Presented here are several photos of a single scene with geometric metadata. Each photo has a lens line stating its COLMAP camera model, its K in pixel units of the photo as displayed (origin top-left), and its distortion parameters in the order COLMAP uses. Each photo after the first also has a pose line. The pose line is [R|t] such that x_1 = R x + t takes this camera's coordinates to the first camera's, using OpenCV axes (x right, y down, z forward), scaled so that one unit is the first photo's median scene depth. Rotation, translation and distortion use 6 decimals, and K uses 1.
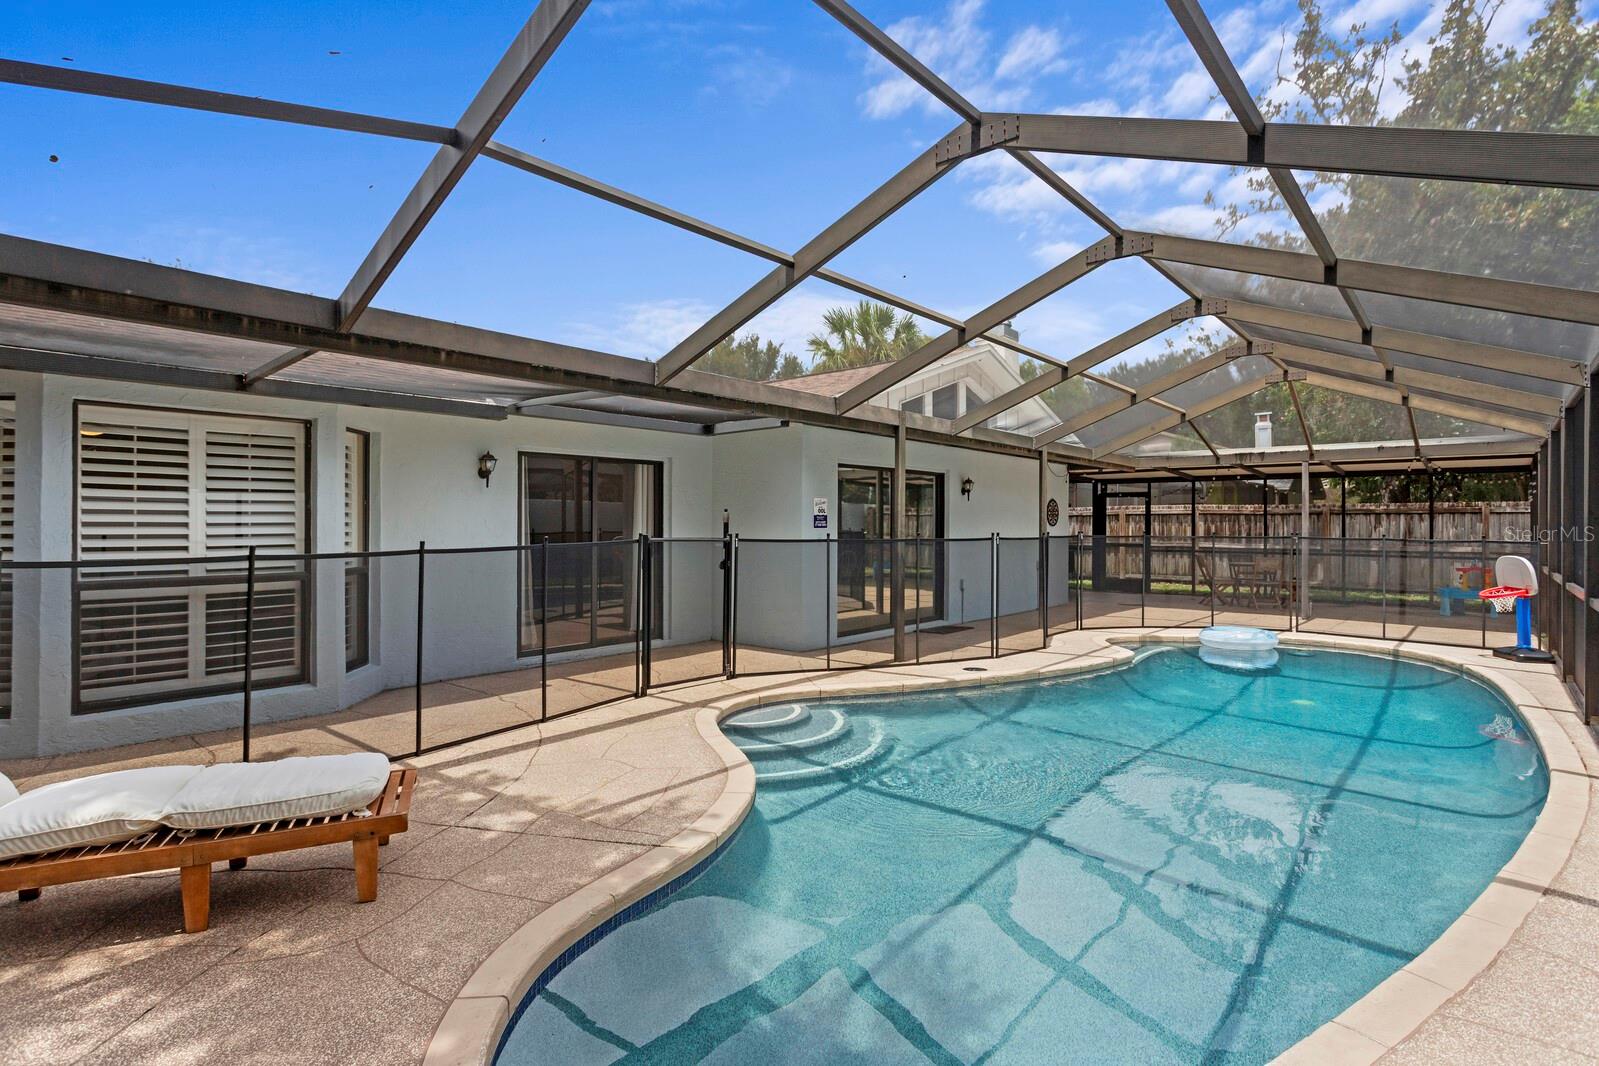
lens RADIAL K [[798.1, 0, 796.3], [0, 798.1, 522.9], [0, 0, 1]] dist [-0.020043, 0.007625]
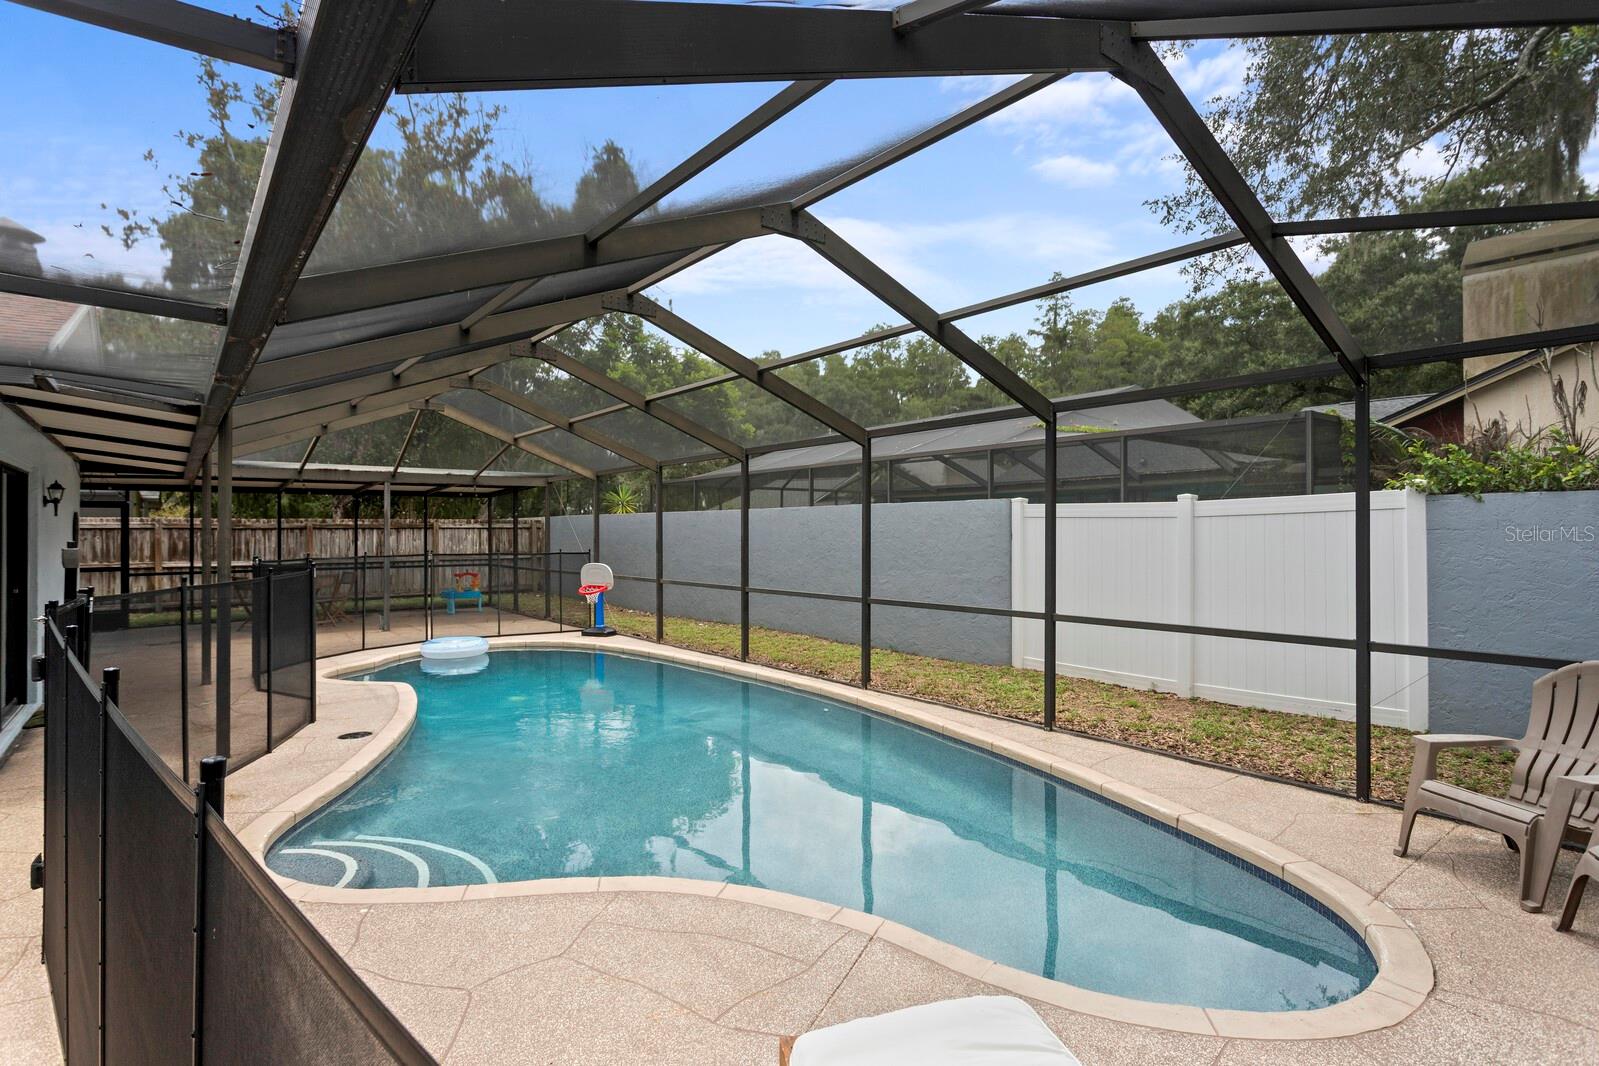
lens RADIAL K [[798.1, 0, 798.7], [0, 798.1, 529.4], [0, 0, 1]] dist [-0.020043, 0.007625]
pose [[0.185652, -0.003590, 0.982609, -0.382349], [0.004232, 0.999987, 0.002854, -0.018452], [-0.982607, 0.003628, 0.185664, 0.332799]]
